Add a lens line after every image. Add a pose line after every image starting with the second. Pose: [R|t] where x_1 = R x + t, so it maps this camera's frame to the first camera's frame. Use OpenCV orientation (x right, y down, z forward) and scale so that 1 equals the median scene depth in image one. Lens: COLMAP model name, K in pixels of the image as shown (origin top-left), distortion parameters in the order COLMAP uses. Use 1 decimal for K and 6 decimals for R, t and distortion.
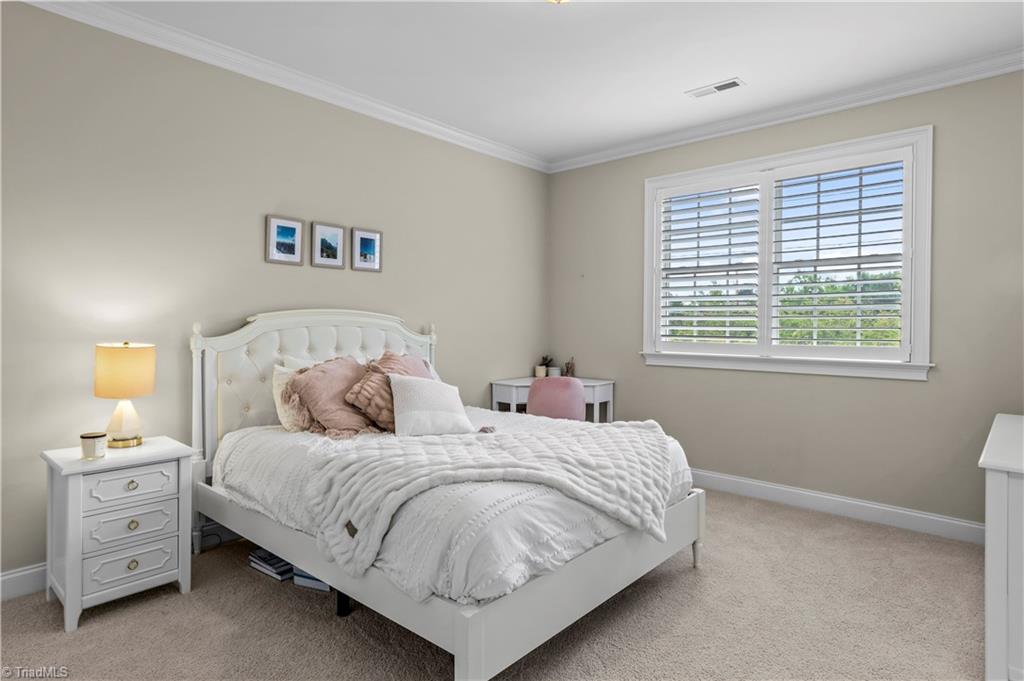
lens RADIAL K [[560.7, 0, 522.9], [0, 560.7, 334.7], [0, 0, 1]] dist [0.000420, 0.001056]
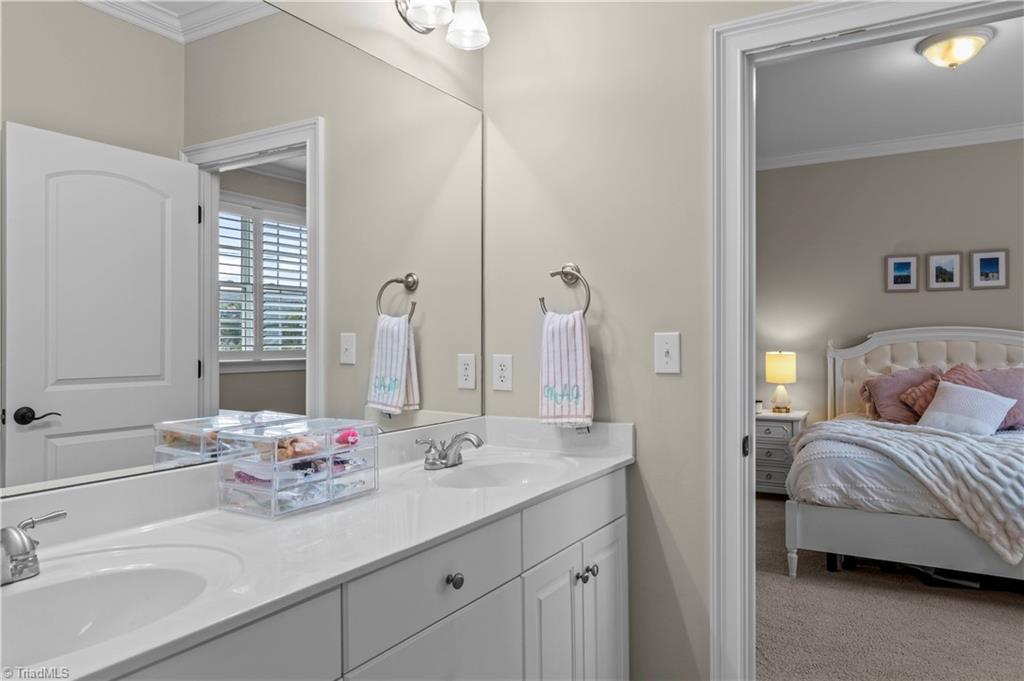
lens RADIAL K [[683.2, 0, 513.0], [0, 683.2, 340.0], [0, 0, 1]] dist [0.001047, 0.000218]
pose [[0.159431, -0.007543, -0.987180, 0.881431], [-0.010142, 0.999906, -0.009278, 0.004845], [0.987157, 0.011491, 0.159339, -0.100309]]
